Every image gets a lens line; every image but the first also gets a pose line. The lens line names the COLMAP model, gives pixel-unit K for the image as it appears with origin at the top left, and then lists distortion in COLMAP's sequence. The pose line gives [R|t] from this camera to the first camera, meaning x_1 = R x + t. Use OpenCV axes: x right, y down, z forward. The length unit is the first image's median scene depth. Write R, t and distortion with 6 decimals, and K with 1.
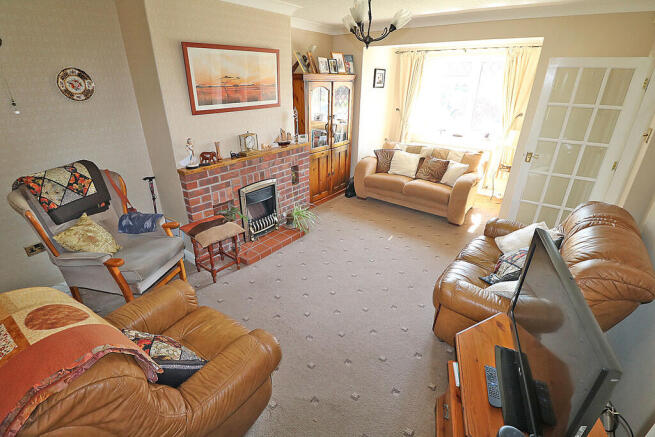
lens RADIAL K [[306.1, 0, 326.4], [0, 306.1, 217.7], [0, 0, 1]] dist [-0.016399, -0.002445]
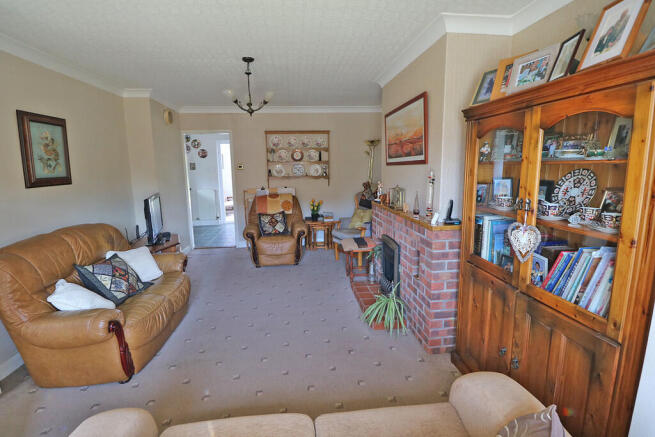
lens RADIAL K [[306.1, 0, 324.3], [0, 306.1, 215.2], [0, 0, 1]] dist [-0.016399, -0.002445]
pose [[-0.735585, 0.107355, -0.668872, 0.576573], [-0.277034, 0.853355, 0.441630, -0.566467], [0.618196, 0.510157, -0.597975, 1.482166]]
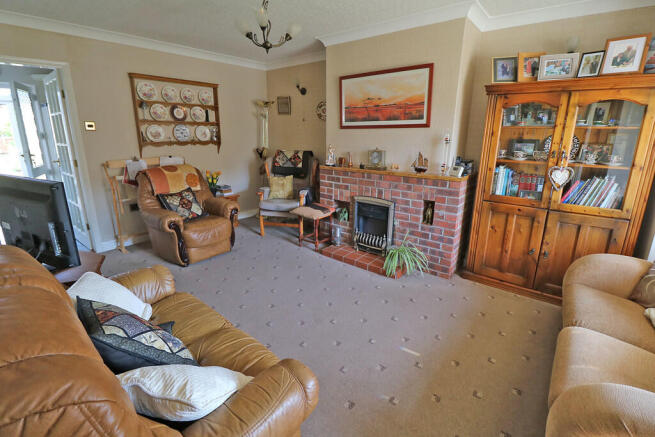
lens RADIAL K [[306.1, 0, 325.2], [0, 306.1, 214.4], [0, 0, 1]] dist [-0.016399, -0.002445]
pose [[-0.042097, 0.244772, -0.968666, 0.819970], [-0.423092, 0.873937, 0.239222, -0.256715], [0.905109, 0.419905, 0.066771, 0.860739]]
